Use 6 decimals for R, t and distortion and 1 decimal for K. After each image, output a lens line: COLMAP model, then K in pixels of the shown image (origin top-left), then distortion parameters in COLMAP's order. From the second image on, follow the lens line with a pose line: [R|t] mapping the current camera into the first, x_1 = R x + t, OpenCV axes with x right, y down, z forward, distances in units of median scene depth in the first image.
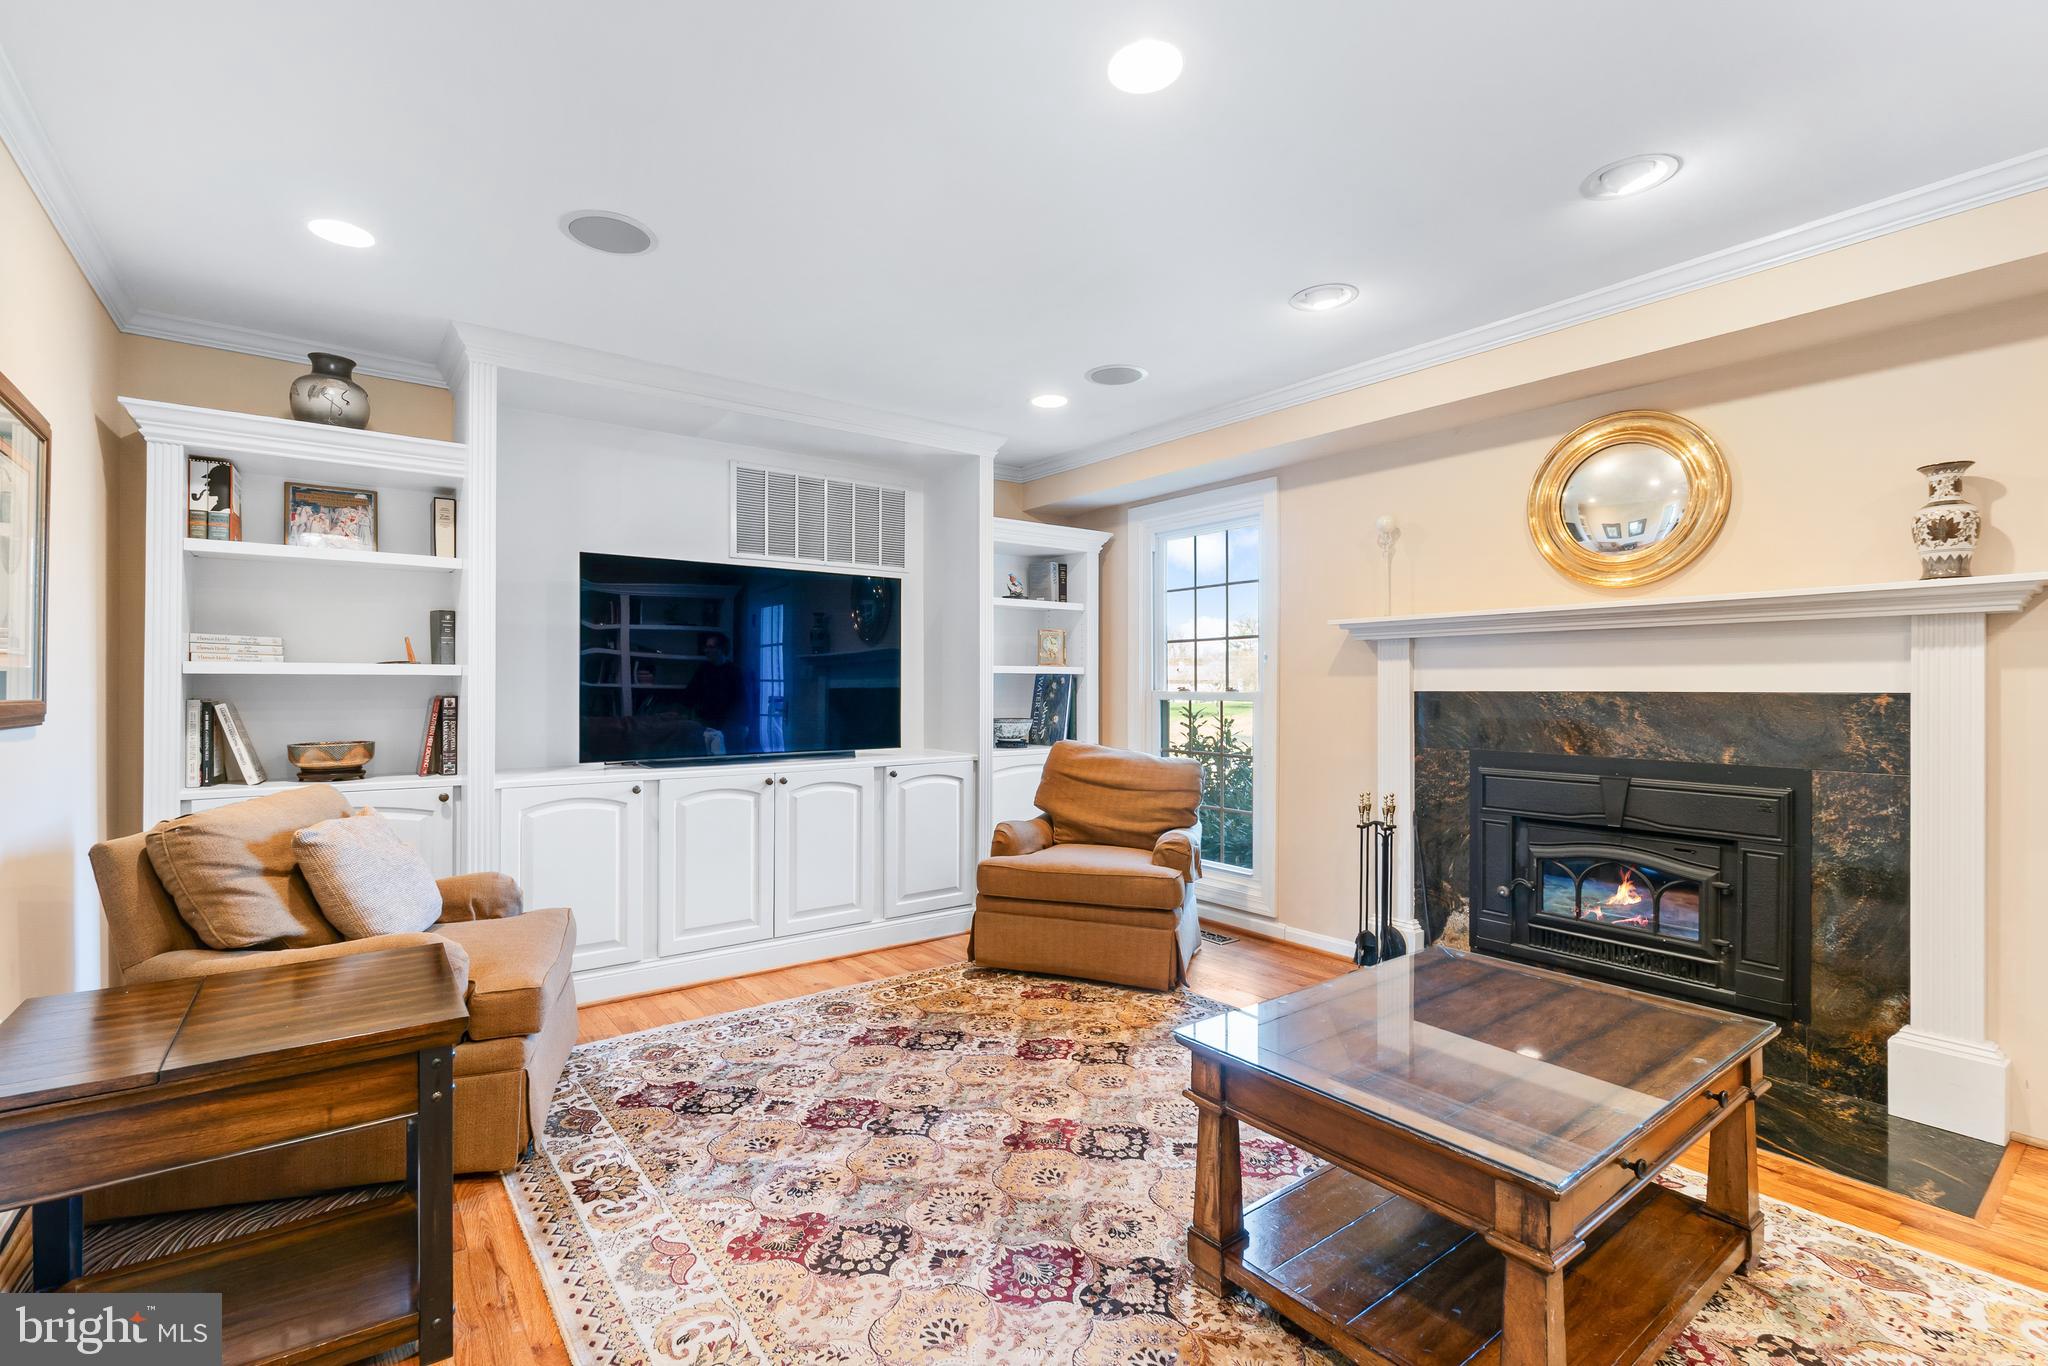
lens RADIAL K [[907.2, 0, 990.3], [0, 907.2, 681.4], [0, 0, 1]] dist [-0.013268, 0.000342]
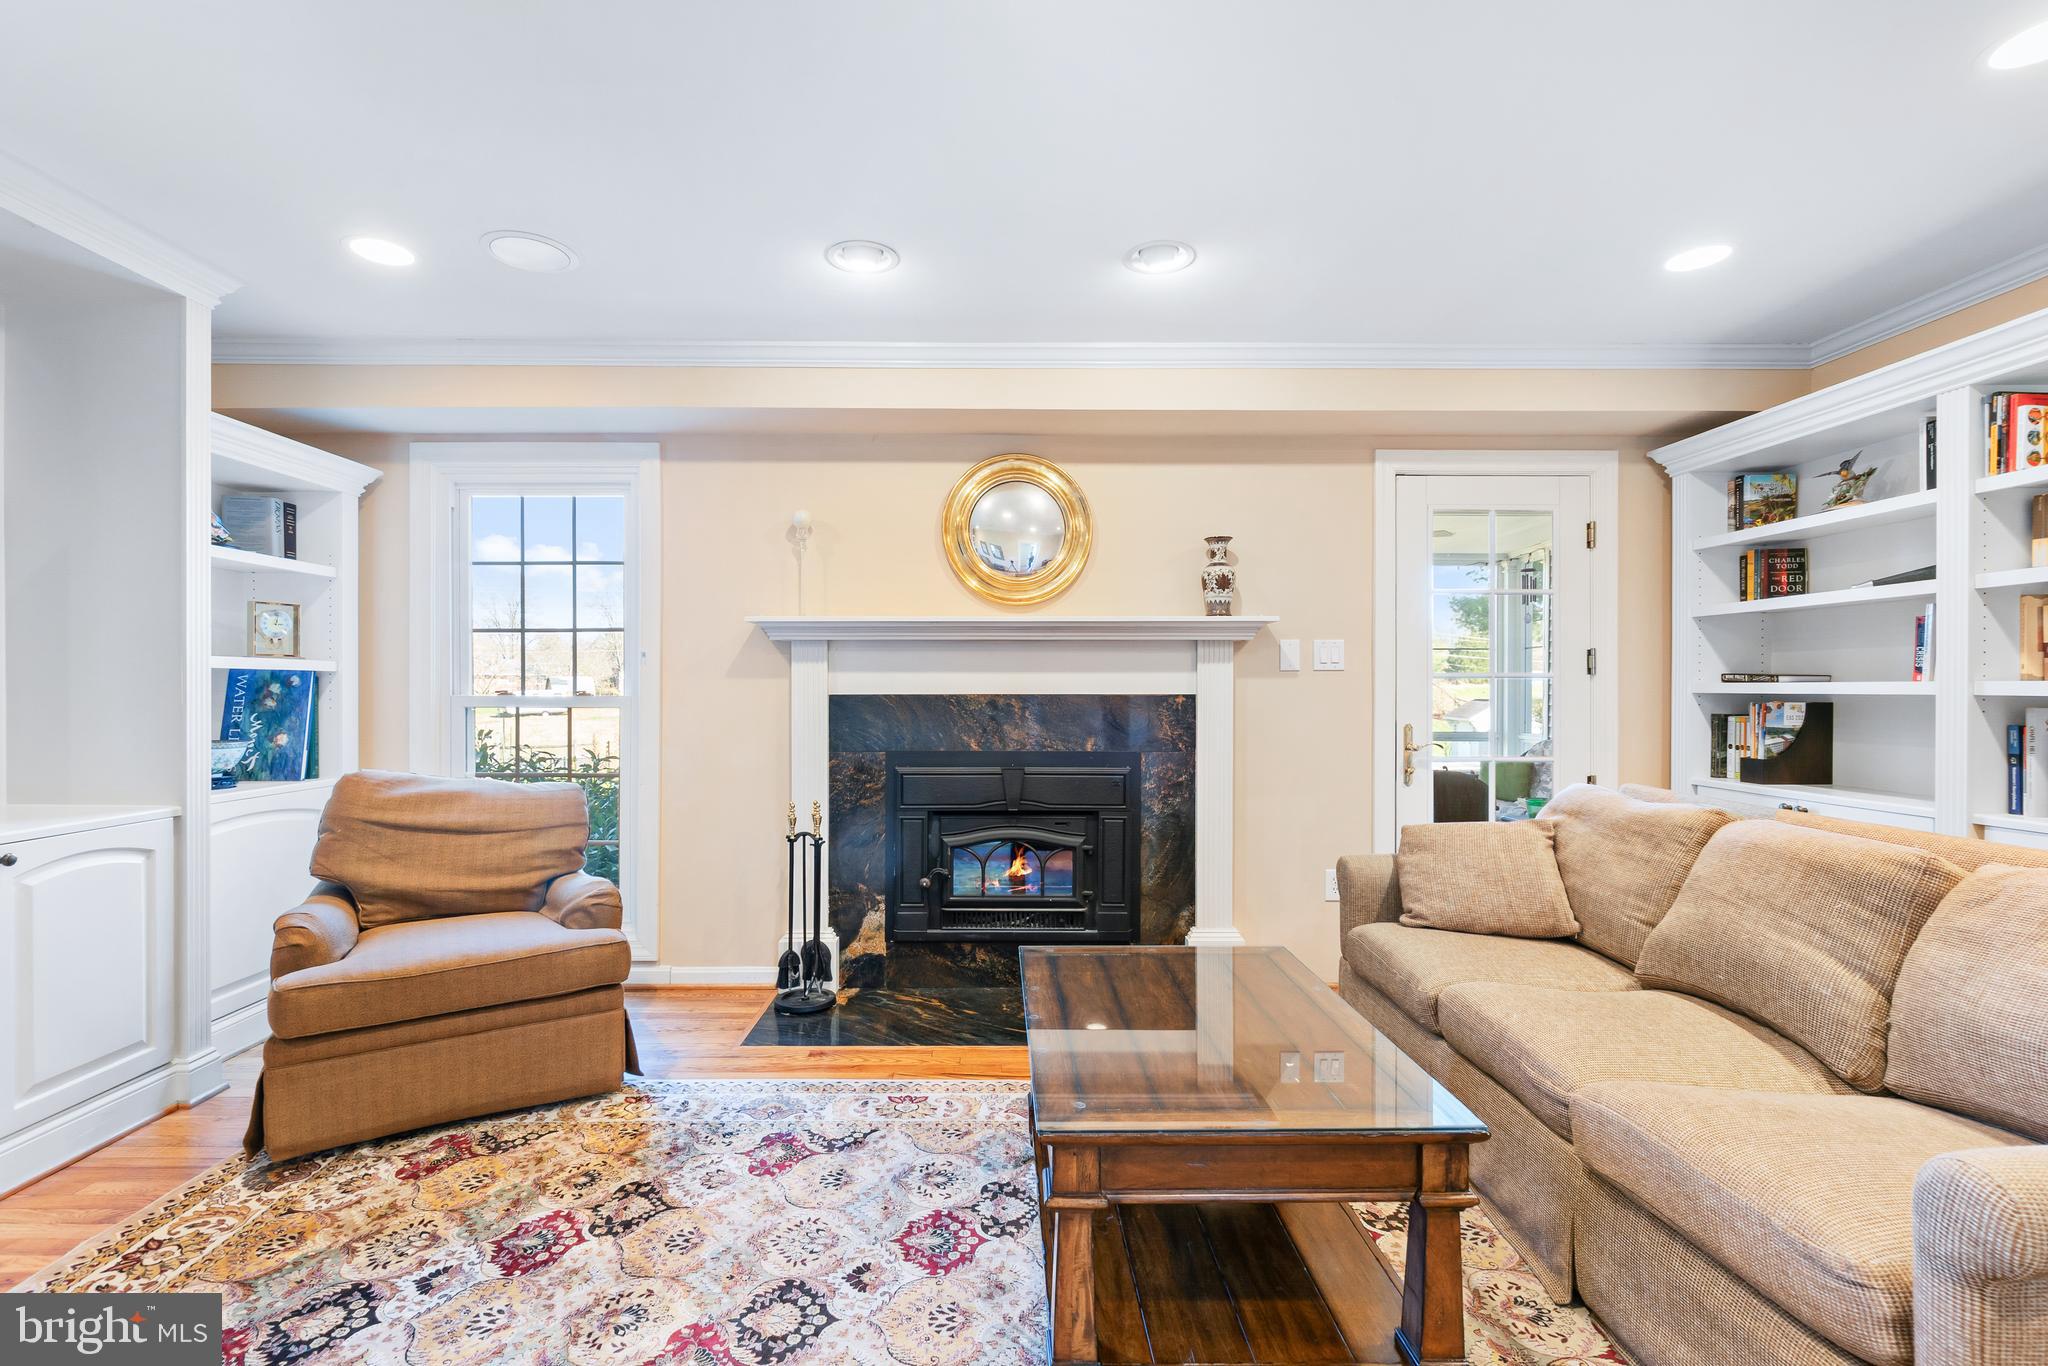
lens RADIAL K [[907.2, 0, 993.2], [0, 907.2, 695.8], [0, 0, 1]] dist [-0.013268, 0.000342]
pose [[0.577934, -0.009710, 0.816026, -0.246628], [-0.005262, 0.999864, 0.015625, -0.004421], [-0.816066, -0.013324, 0.577804, 0.311850]]
